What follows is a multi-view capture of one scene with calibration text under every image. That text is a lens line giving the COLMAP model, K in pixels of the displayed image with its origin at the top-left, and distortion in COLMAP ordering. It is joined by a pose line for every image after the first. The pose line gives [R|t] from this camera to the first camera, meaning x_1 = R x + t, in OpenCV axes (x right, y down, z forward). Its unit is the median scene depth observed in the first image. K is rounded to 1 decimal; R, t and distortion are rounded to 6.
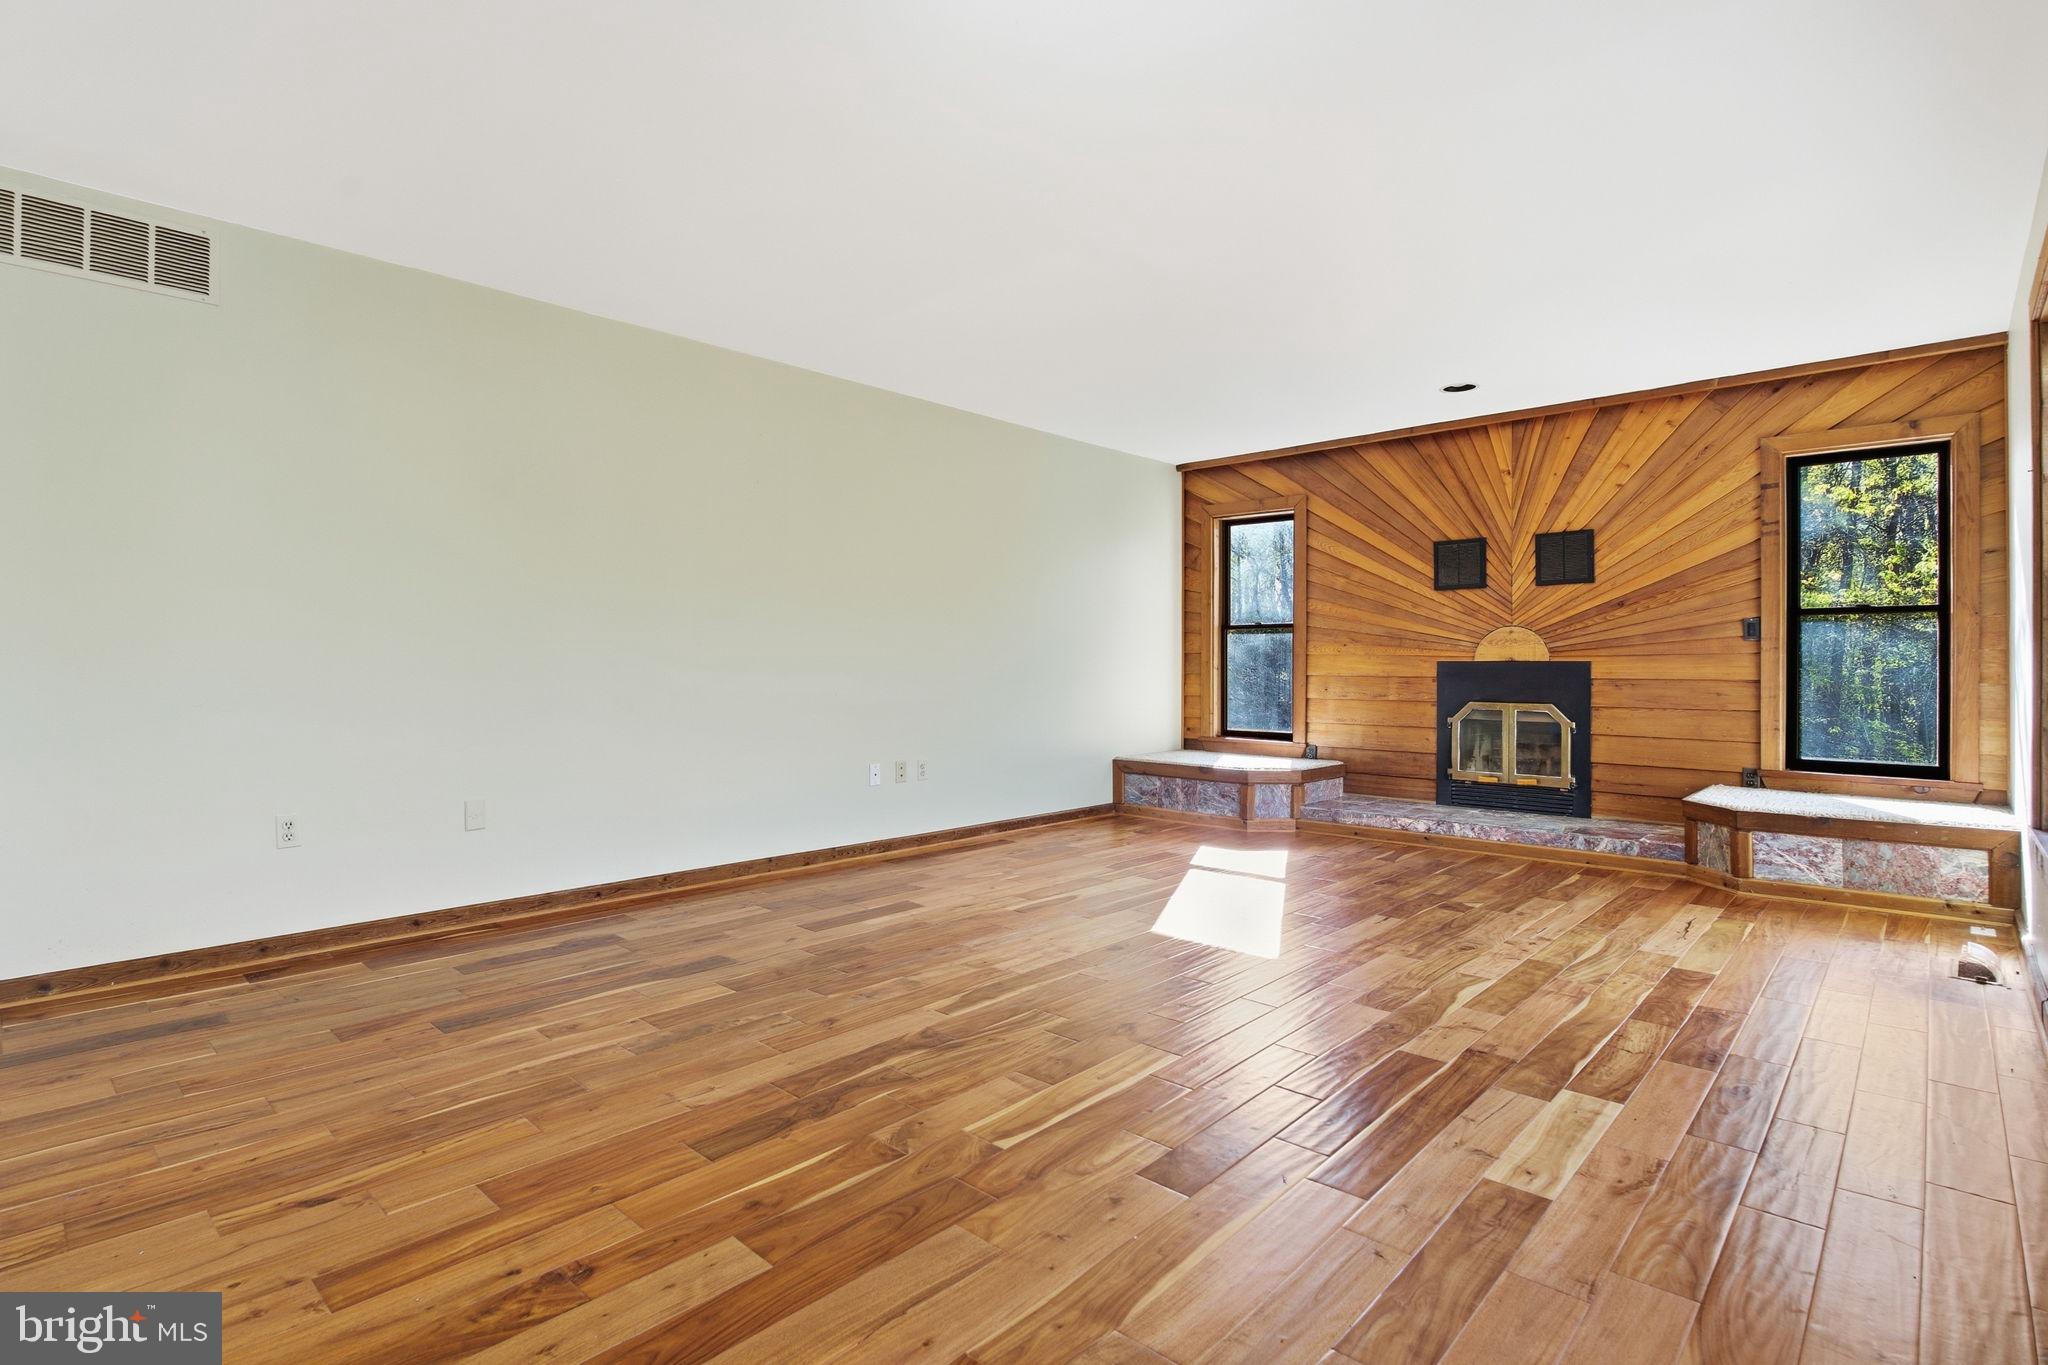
lens RADIAL K [[994.9, 0, 981.9], [0, 994.9, 678.6], [0, 0, 1]] dist [-0.008685, -0.004052]
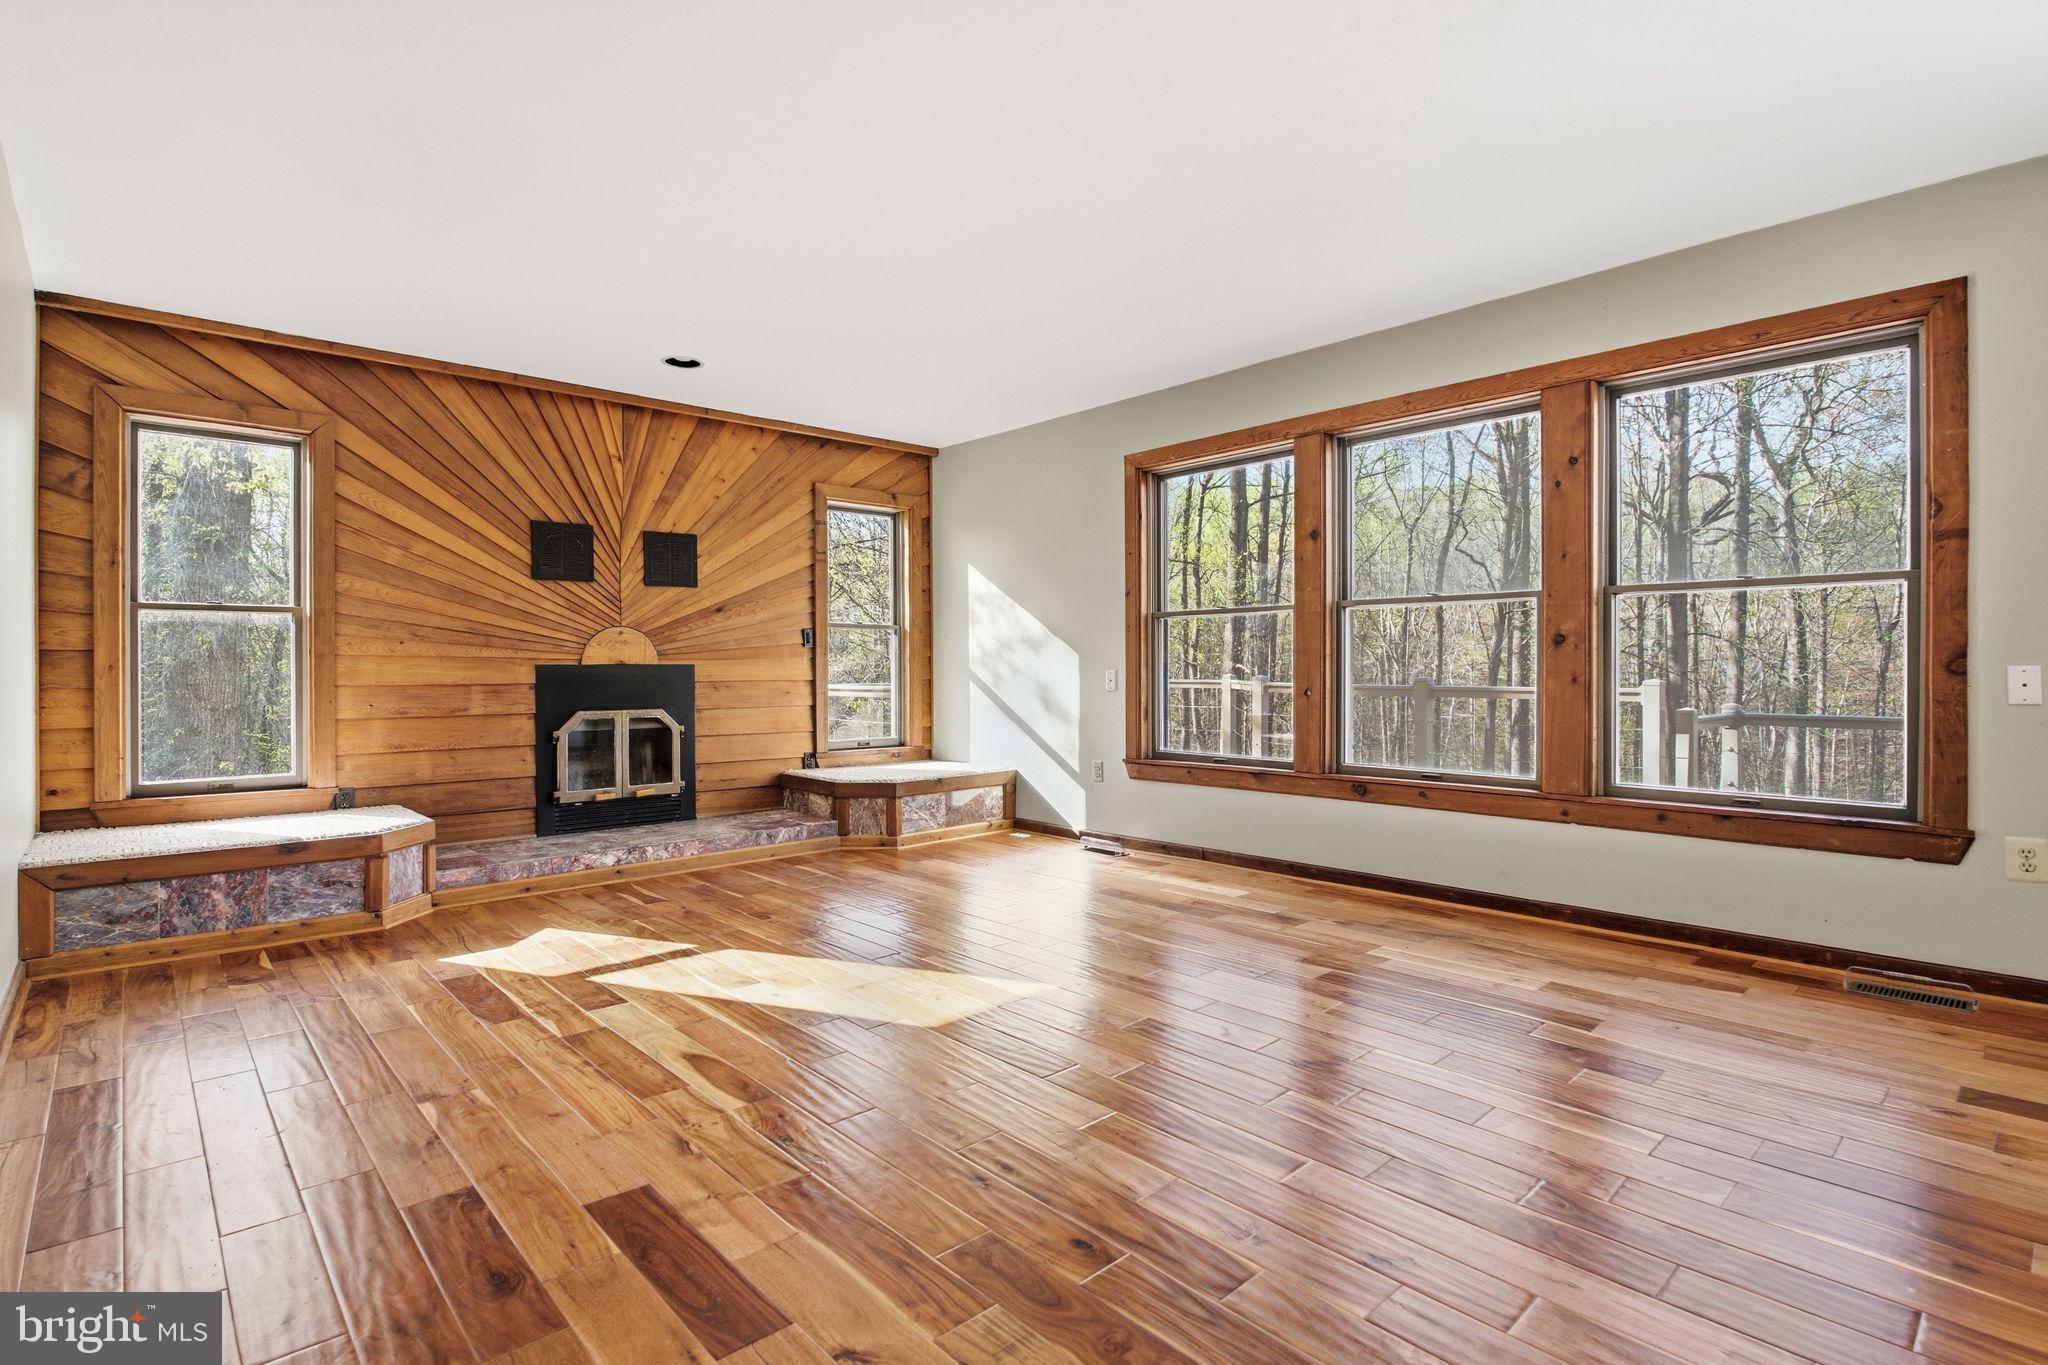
lens RADIAL K [[994.9, 0, 1042.2], [0, 994.9, 667.8], [0, 0, 1]] dist [-0.008685, -0.004052]
pose [[0.052180, -0.000308, 0.998638, -0.375411], [0.020537, 0.999789, -0.000764, -0.005968], [-0.998427, 0.020548, 0.052175, 0.580607]]
